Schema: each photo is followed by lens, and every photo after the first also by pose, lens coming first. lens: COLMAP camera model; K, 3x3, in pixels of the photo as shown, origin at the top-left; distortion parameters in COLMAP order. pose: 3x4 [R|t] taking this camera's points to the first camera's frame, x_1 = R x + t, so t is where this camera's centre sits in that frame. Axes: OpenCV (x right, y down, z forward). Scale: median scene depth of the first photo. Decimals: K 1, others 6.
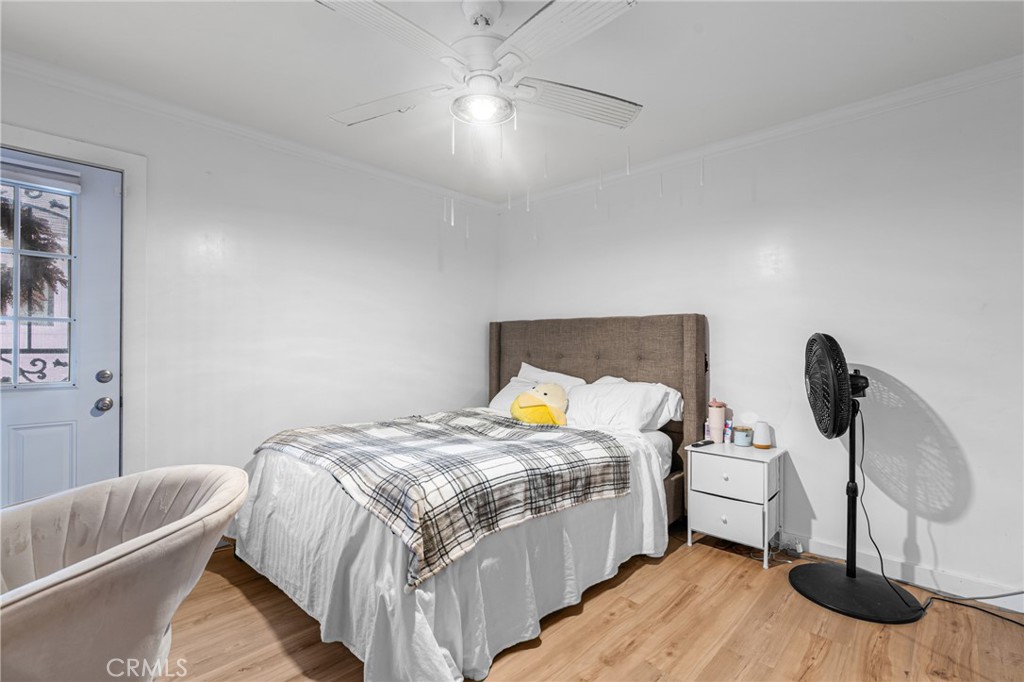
lens RADIAL K [[469.6, 0, 512.0], [0, 469.6, 341.0], [0, 0, 1]] dist [-0.003650, 0.000059]
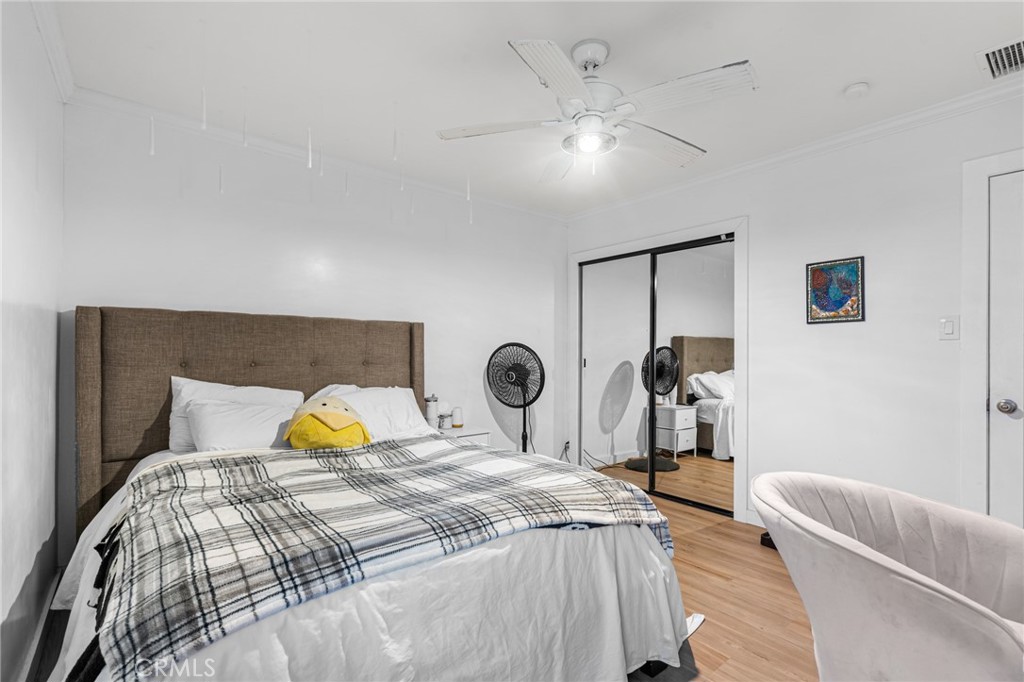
lens RADIAL K [[469.6, 0, 512.0], [0, 469.6, 341.0], [0, 0, 1]] dist [-0.003650, 0.000059]
pose [[0.149958, 0.021402, 0.988461, -0.572874], [-0.012545, 0.999726, -0.019743, 0.005346], [-0.988613, -0.009440, 0.150186, 0.484227]]
